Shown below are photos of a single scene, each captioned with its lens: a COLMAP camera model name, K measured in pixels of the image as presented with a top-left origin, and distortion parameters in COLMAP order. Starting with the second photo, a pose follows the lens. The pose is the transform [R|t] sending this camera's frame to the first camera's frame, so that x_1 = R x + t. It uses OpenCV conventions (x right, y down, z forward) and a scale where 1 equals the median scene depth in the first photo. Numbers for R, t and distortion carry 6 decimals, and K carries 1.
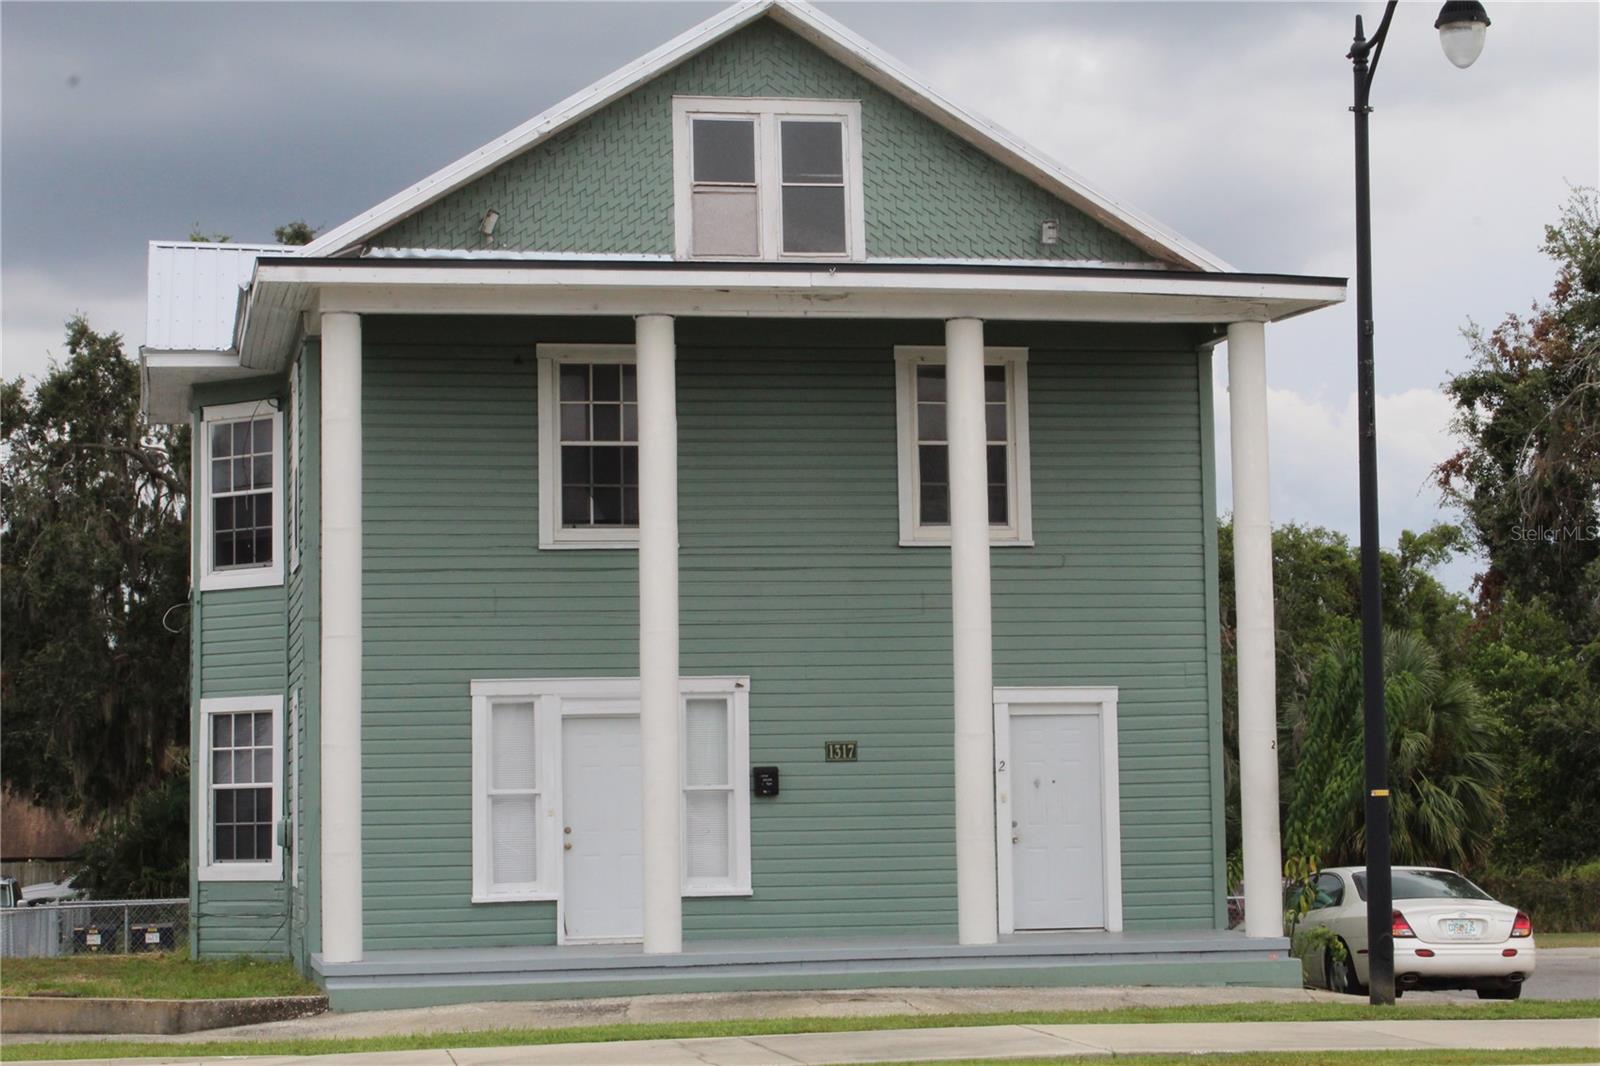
lens RADIAL K [[3219.7, 0, 800.0], [0, 3219.7, 533.0], [0, 0, 1]] dist [0.023325, 0.236996]
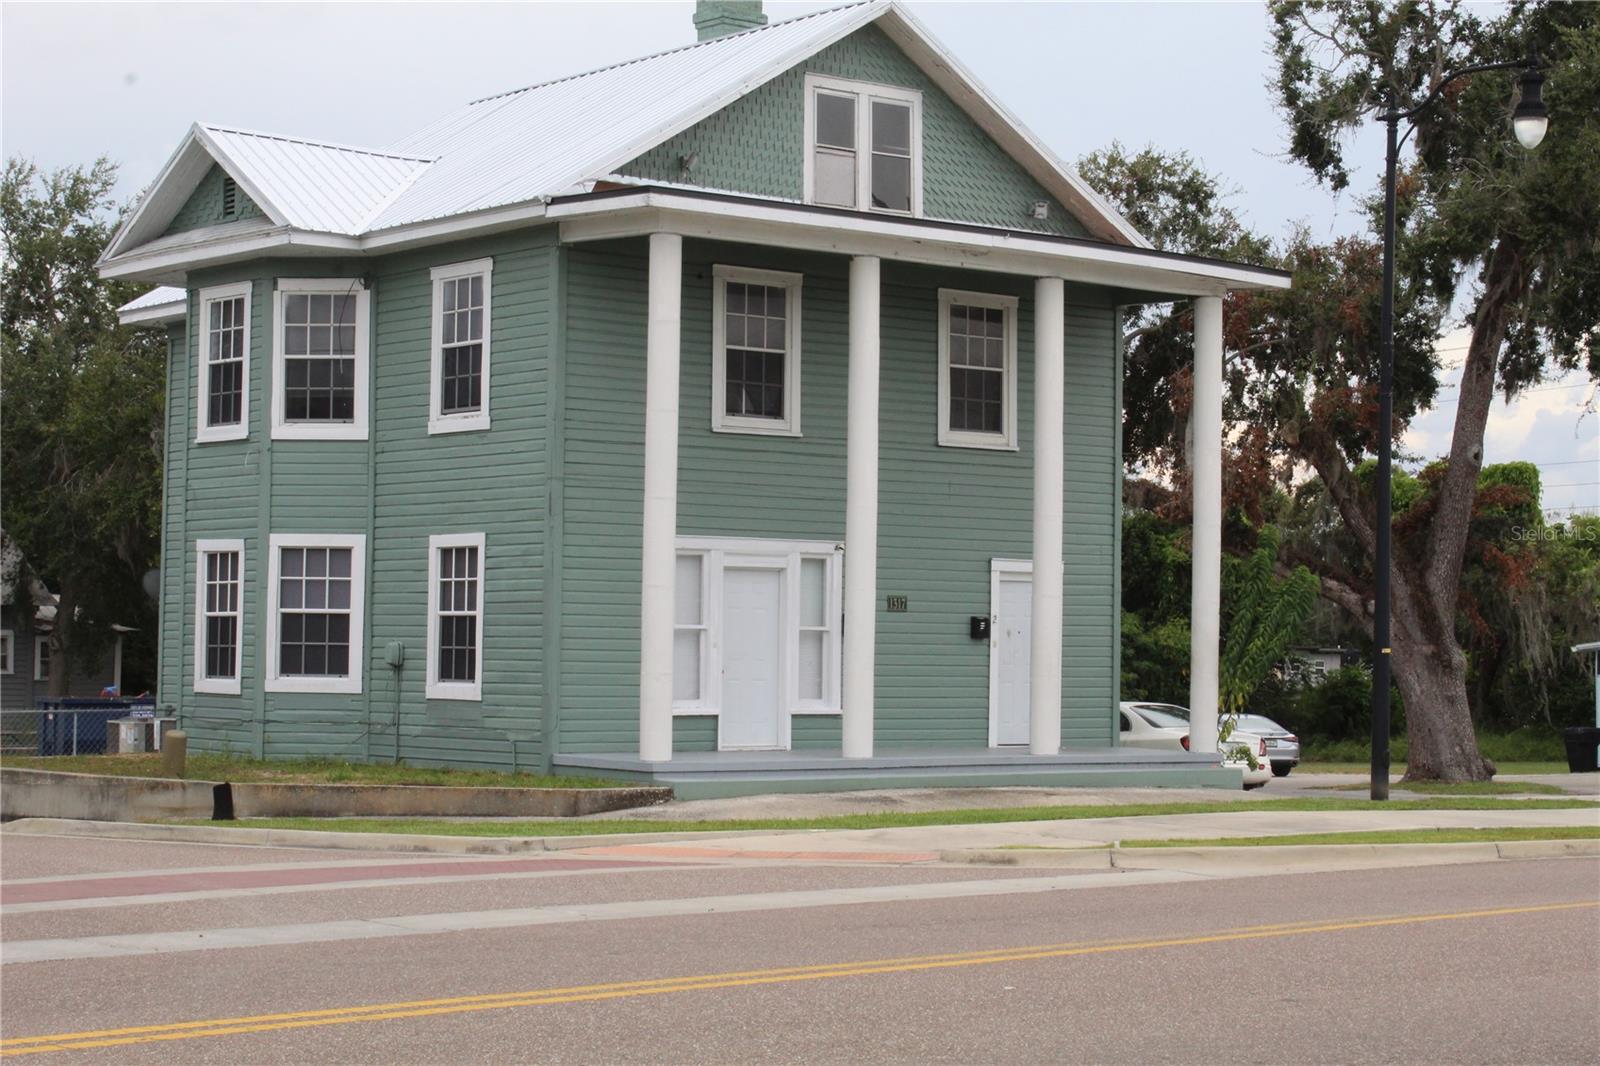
lens RADIAL K [[3070.1, 0, 800.0], [0, 3070.1, 533.0], [0, 0, 1]] dist [0.024516, -0.013679]
pose [[0.886355, 0.047701, 0.460542, -0.579742], [-0.069451, 0.997122, 0.030386, 0.005555], [-0.457767, -0.058918, 0.887118, -0.060460]]
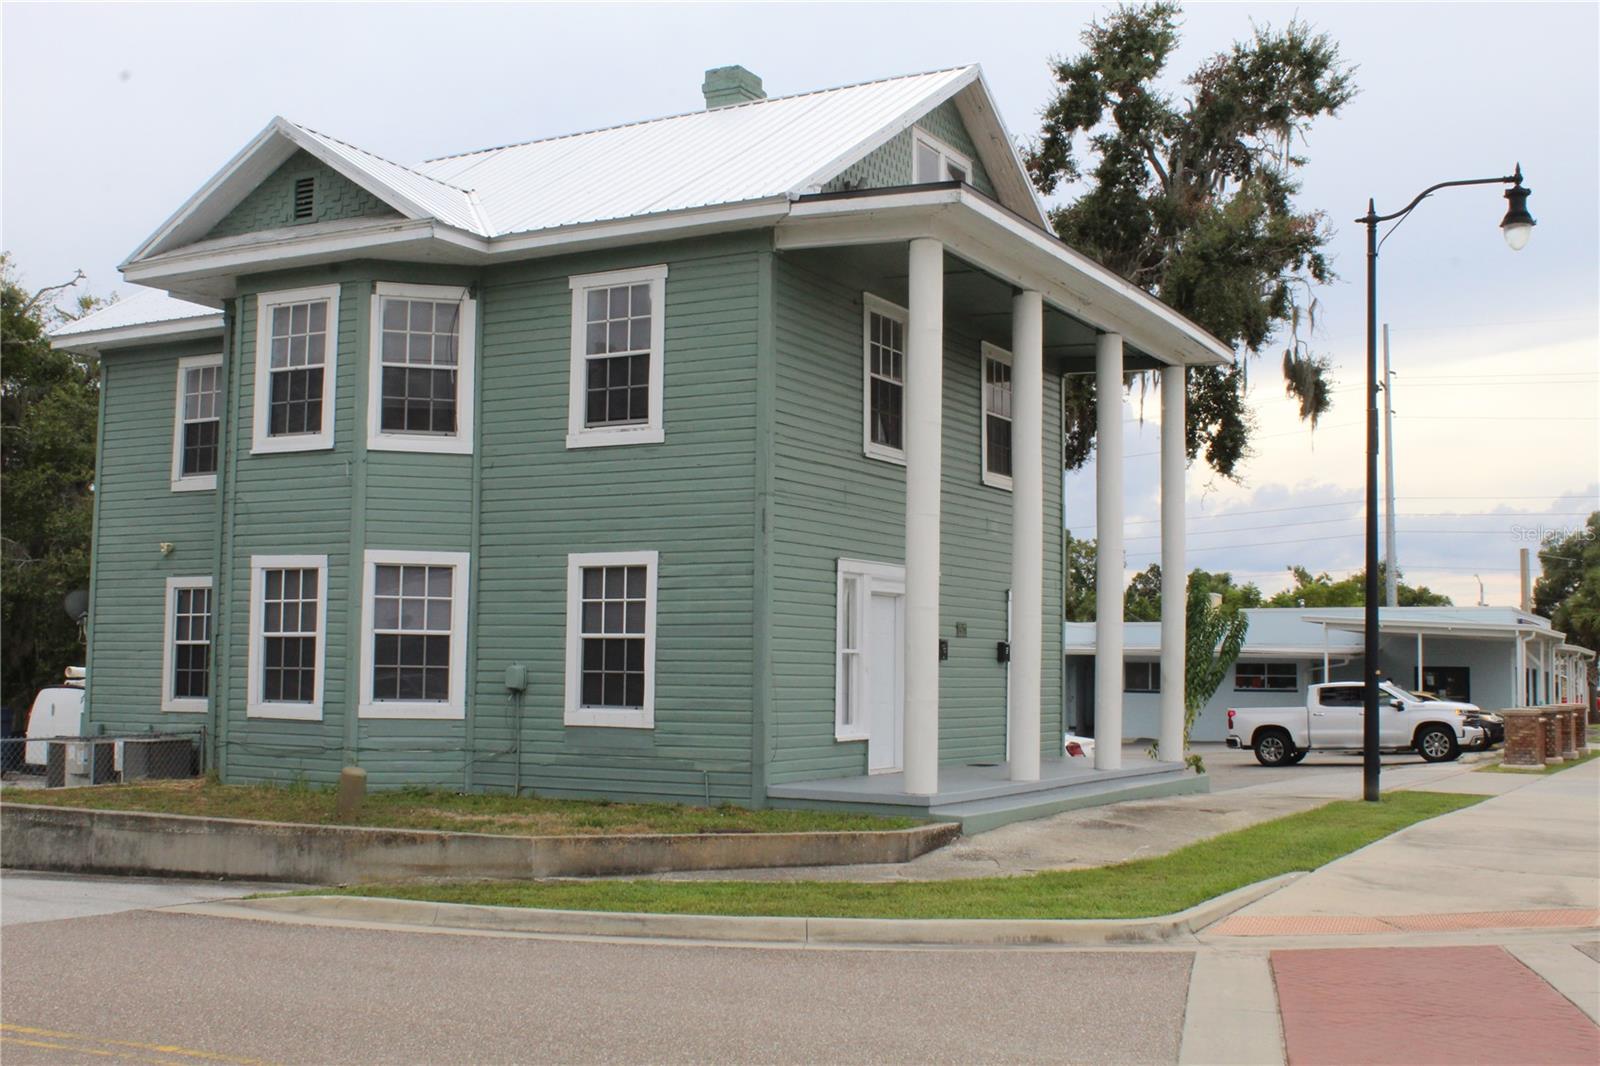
lens RADIAL K [[1795.8, 0, 800.0], [0, 1795.8, 533.0], [0, 0, 1]] dist [-0.094713, 0.007992]
pose [[0.641605, 0.085790, 0.762222, -0.609023], [-0.091245, 0.995206, -0.035208, 0.059757], [-0.761589, -0.046959, 0.646357, 0.559634]]
